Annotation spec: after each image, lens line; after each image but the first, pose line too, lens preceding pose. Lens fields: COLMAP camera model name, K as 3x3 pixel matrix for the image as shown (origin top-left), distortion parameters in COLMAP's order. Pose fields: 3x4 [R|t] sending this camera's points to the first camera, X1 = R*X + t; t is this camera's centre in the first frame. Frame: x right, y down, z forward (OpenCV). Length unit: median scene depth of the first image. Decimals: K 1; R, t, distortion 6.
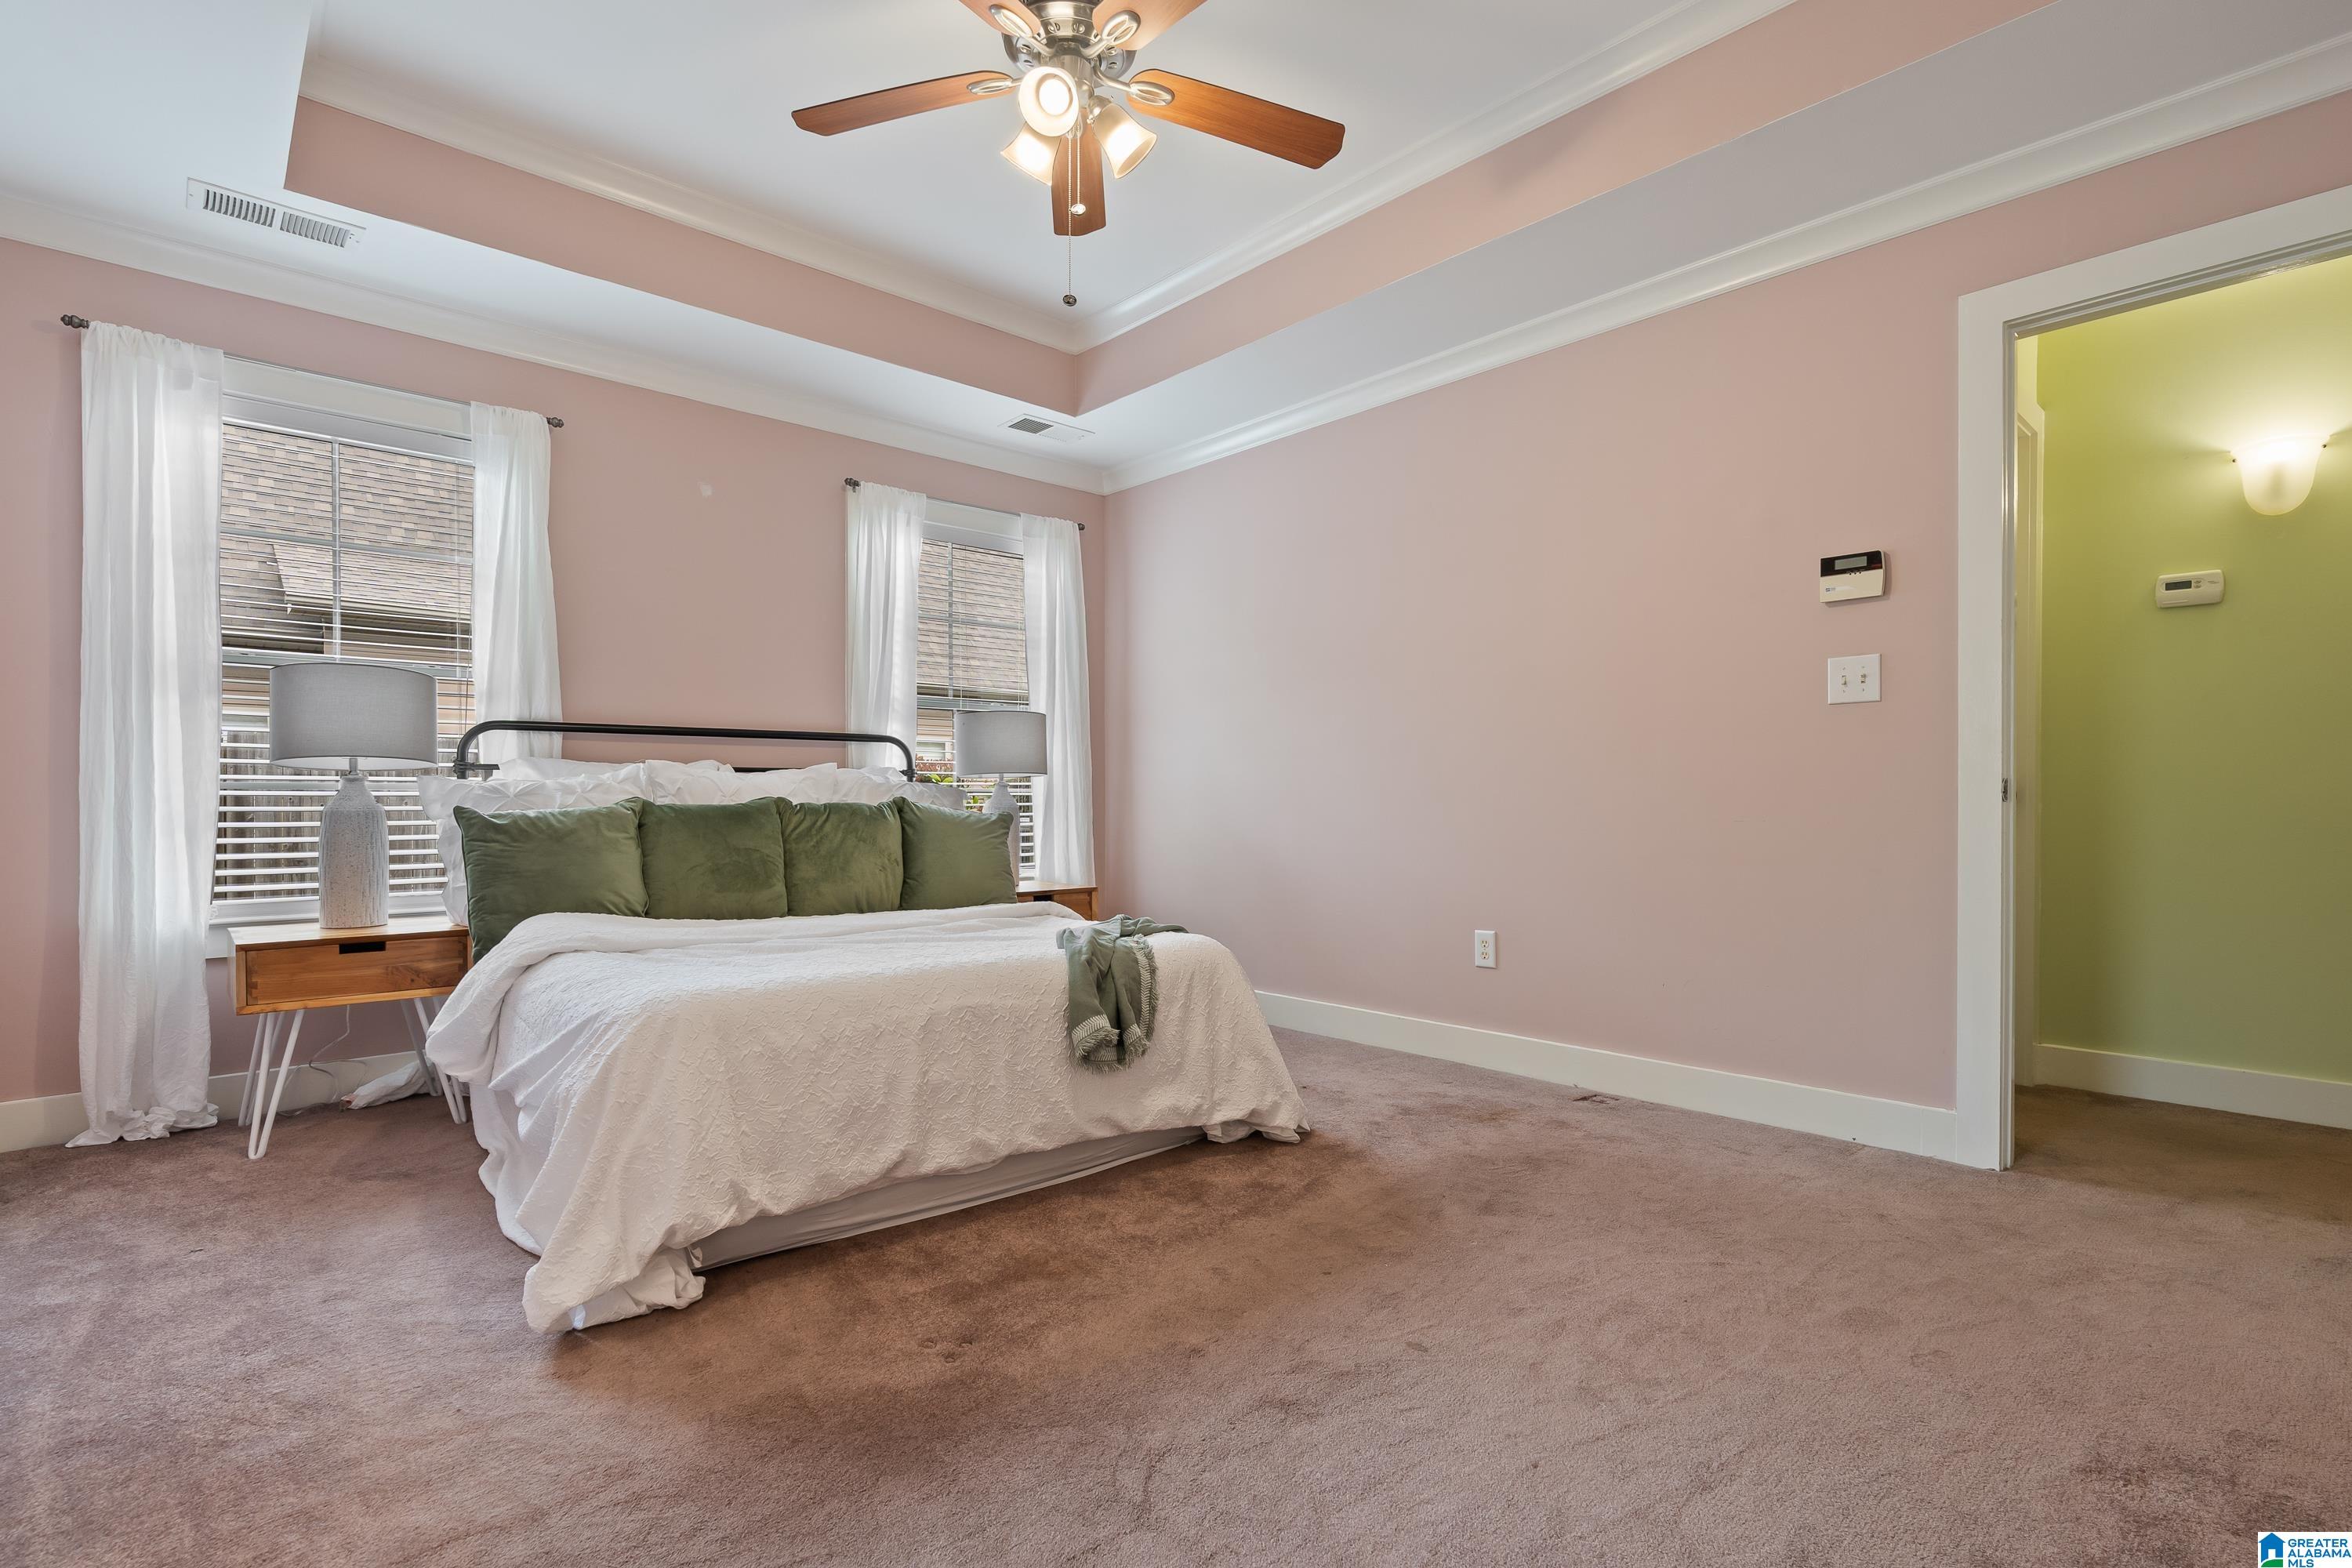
lens RADIAL K [[1078.0, 0, 1171.8], [0, 1078.0, 801.6], [0, 0, 1]] dist [-0.007312, 0.003048]
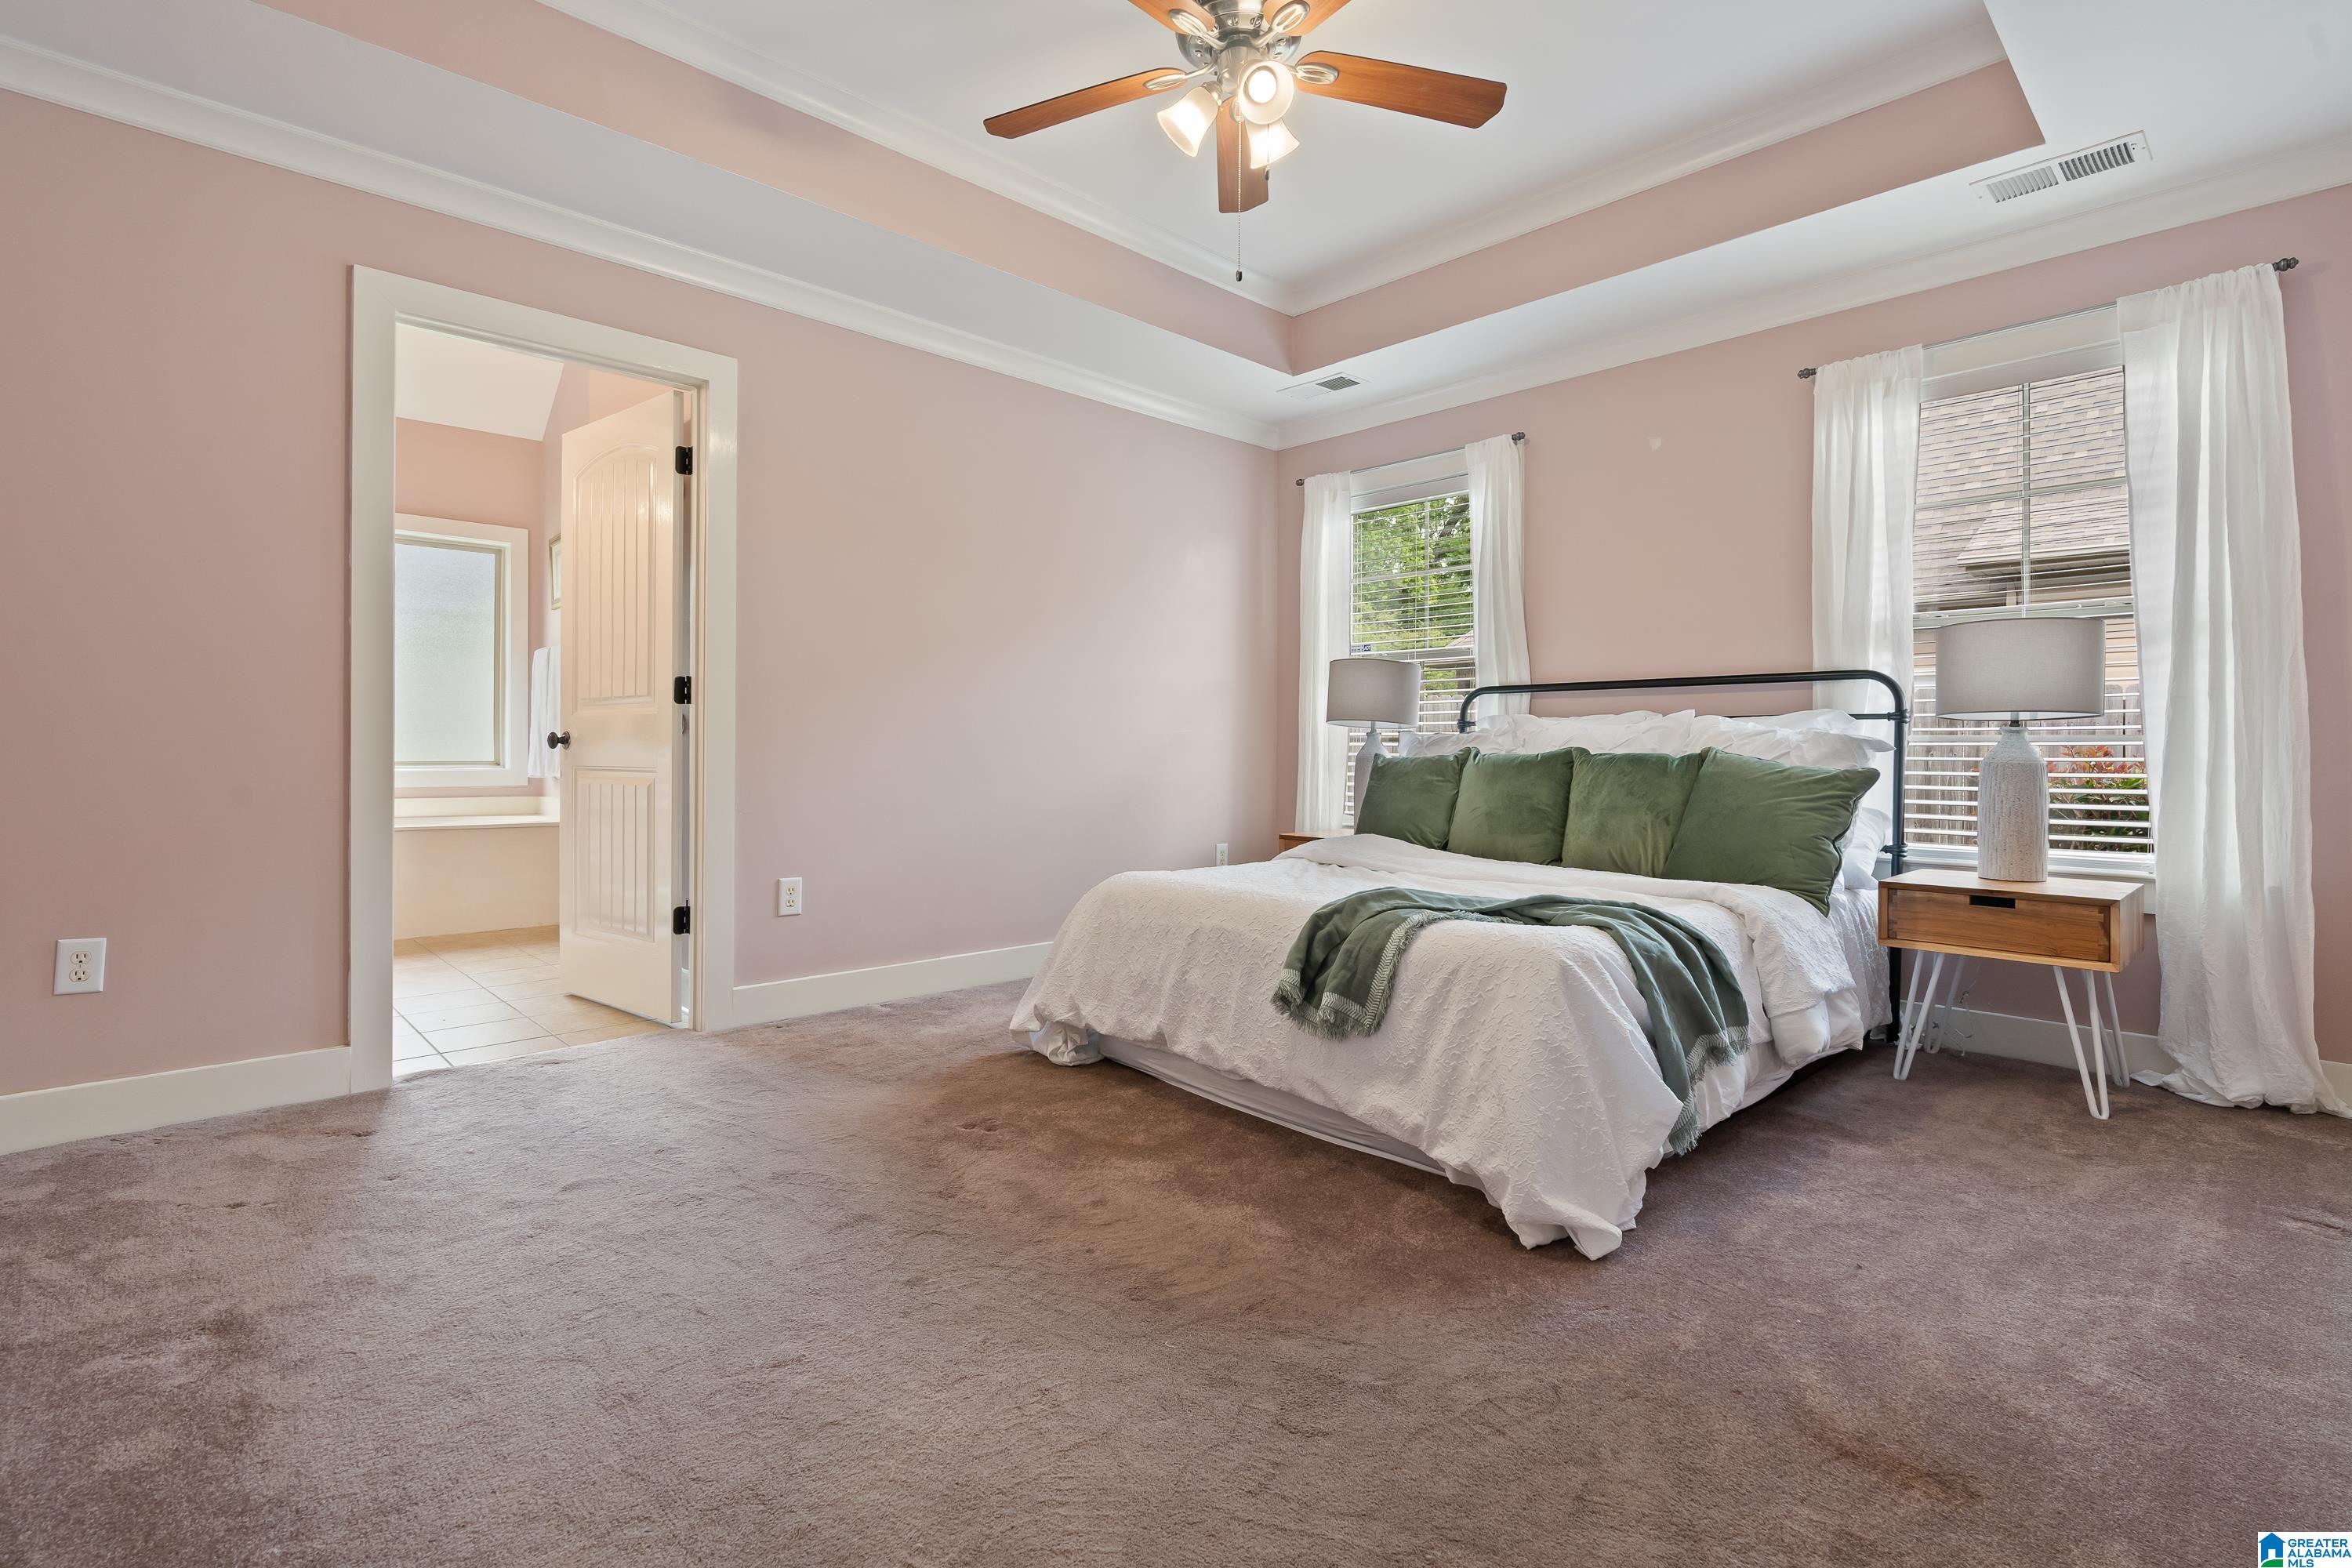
lens RADIAL K [[1078.0, 0, 1165.8], [0, 1078.0, 711.7], [0, 0, 1]] dist [-0.007312, 0.003048]
pose [[0.052190, -0.032756, -0.998100, 0.592185], [-0.005600, 0.999437, -0.033092, -0.002280], [0.998621, 0.007316, 0.051977, 0.538208]]
